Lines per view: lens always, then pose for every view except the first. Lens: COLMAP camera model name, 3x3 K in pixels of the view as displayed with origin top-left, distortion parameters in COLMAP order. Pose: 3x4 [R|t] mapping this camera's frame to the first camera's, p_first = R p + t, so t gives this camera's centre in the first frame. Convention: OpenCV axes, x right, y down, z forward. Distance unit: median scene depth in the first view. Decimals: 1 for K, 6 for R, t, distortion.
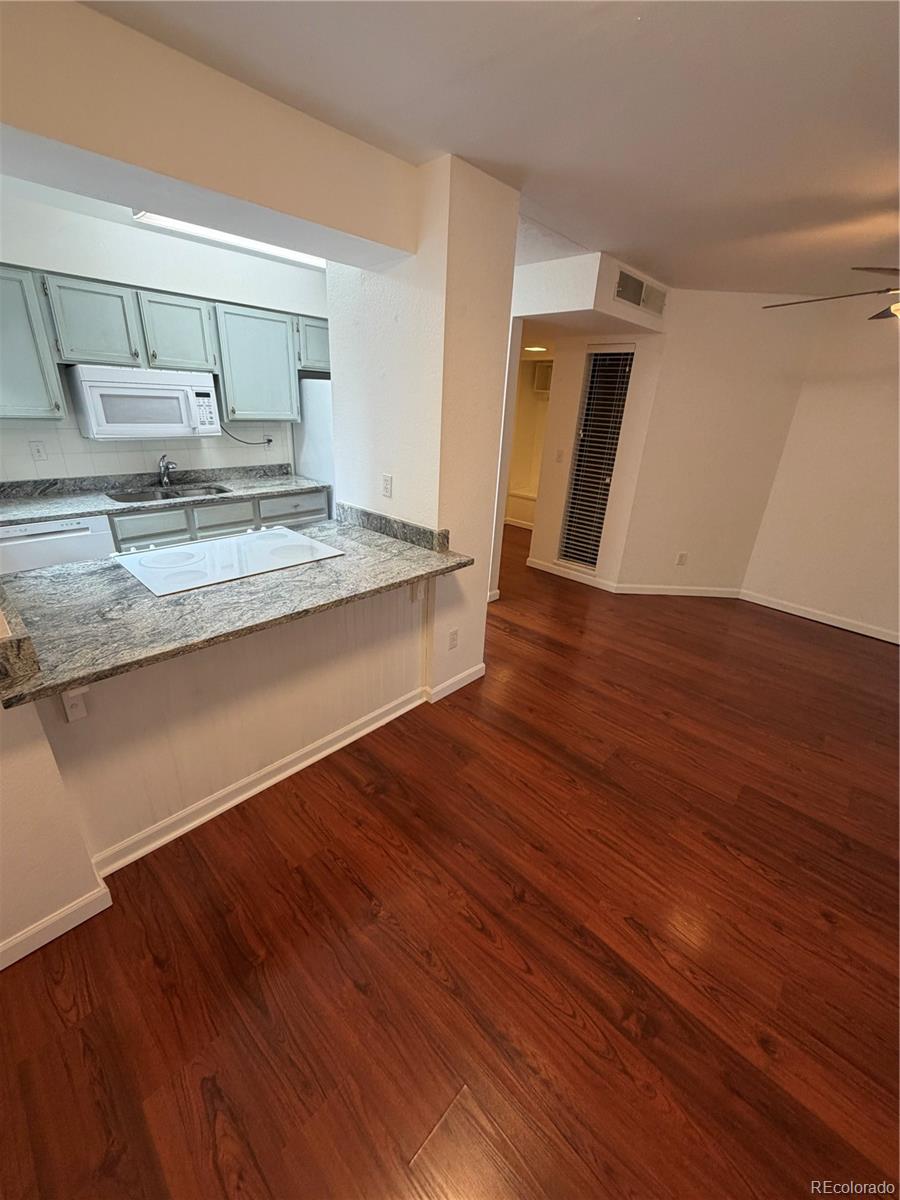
lens RADIAL K [[476.1, 0, 449.6], [0, 476.1, 598.2], [0, 0, 1]] dist [-0.000796, 0.000048]
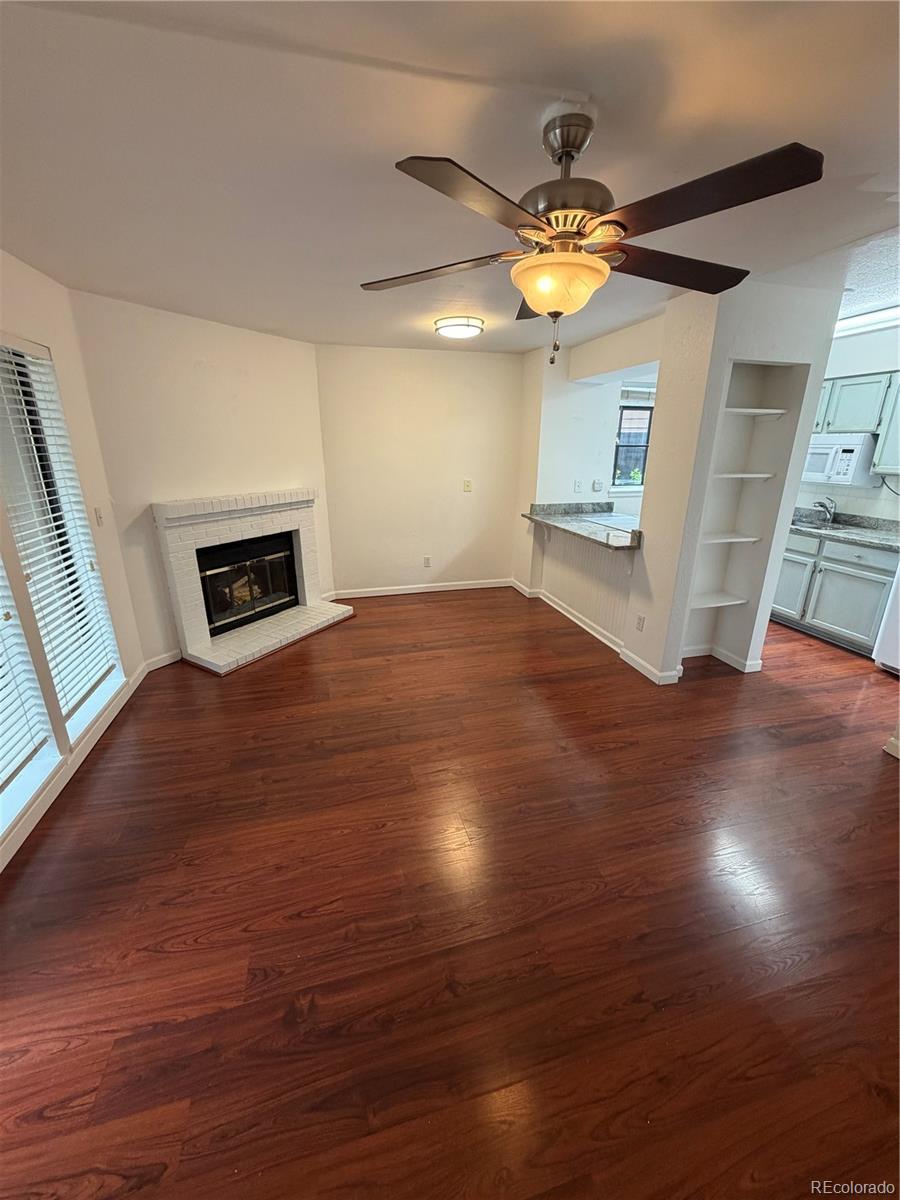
lens RADIAL K [[476.1, 0, 449.6], [0, 476.1, 598.2], [0, 0, 1]] dist [-0.000796, 0.000048]
pose [[-0.520587, 0.218203, -0.825456, 1.186019], [-0.358404, 0.821642, 0.443228, -0.317945], [0.774943, 0.526585, -0.349531, 0.905971]]
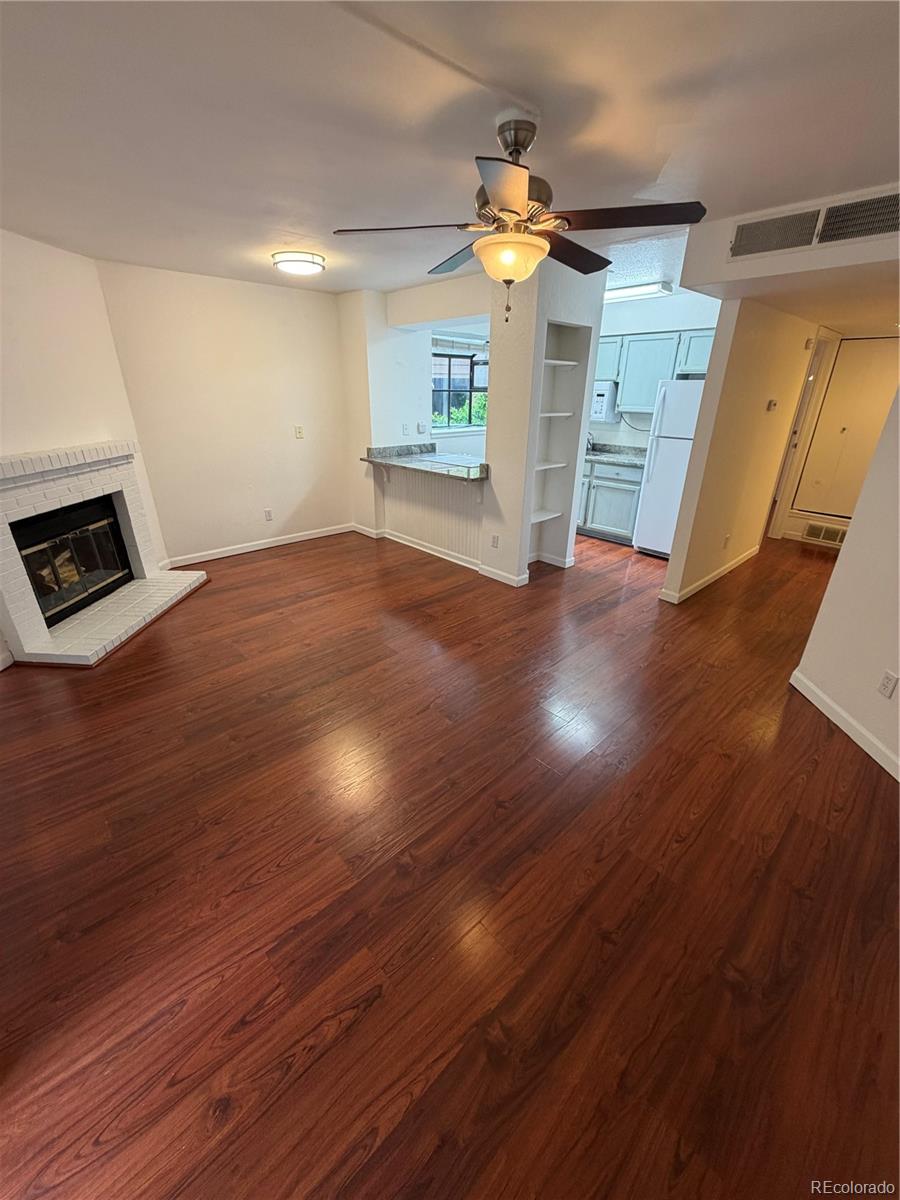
lens RADIAL K [[476.1, 0, 449.6], [0, 476.1, 598.2], [0, 0, 1]] dist [-0.000796, 0.000048]
pose [[-0.059677, 0.357077, -0.932167, 1.387481], [-0.400486, 0.846815, 0.350021, -0.219511], [0.914358, 0.394208, 0.092469, 0.706448]]
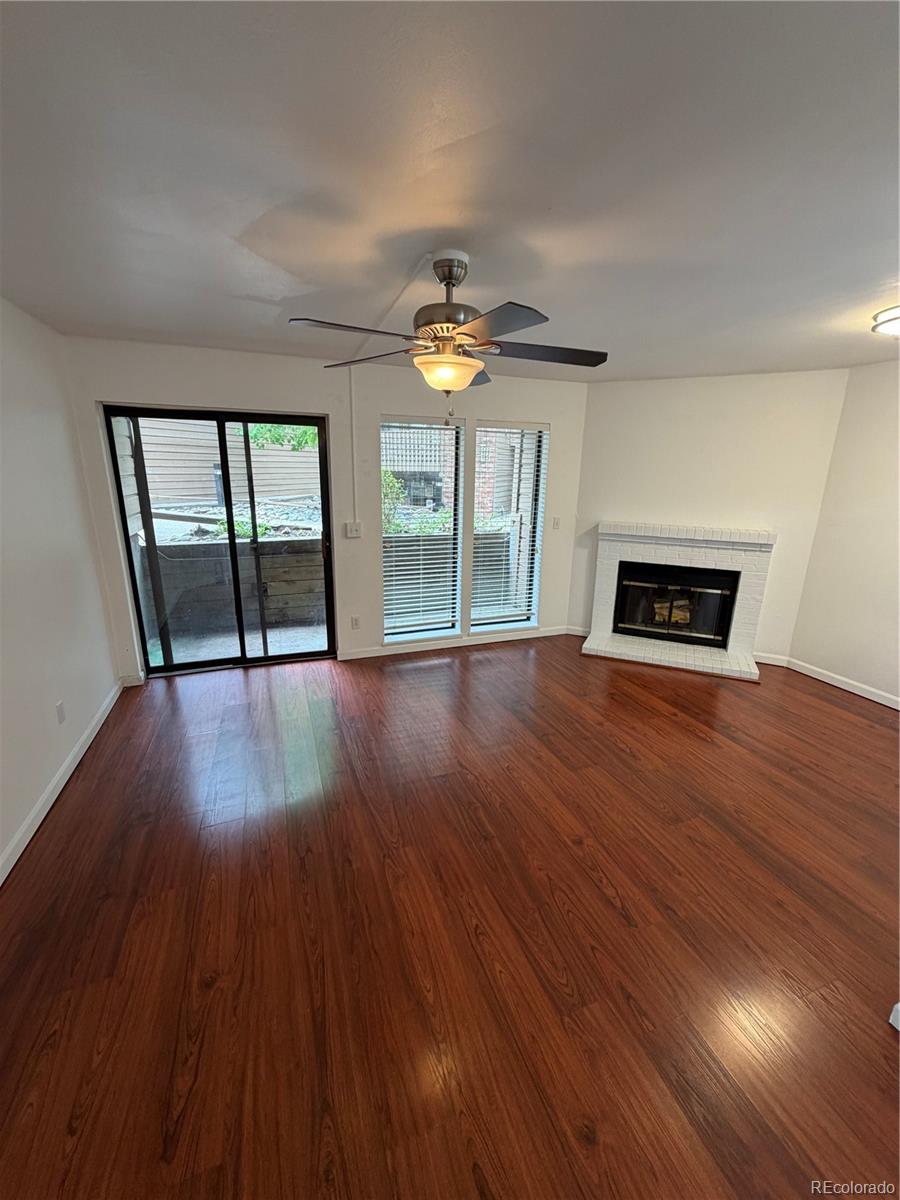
lens RADIAL K [[476.1, 0, 449.6], [0, 476.1, 598.2], [0, 0, 1]] dist [-0.000796, 0.000048]
pose [[-0.897803, -0.175734, 0.403816, 0.363907], [0.115614, 0.790725, 0.601154, -0.544819], [-0.424951, 0.586405, -0.689598, 1.281119]]
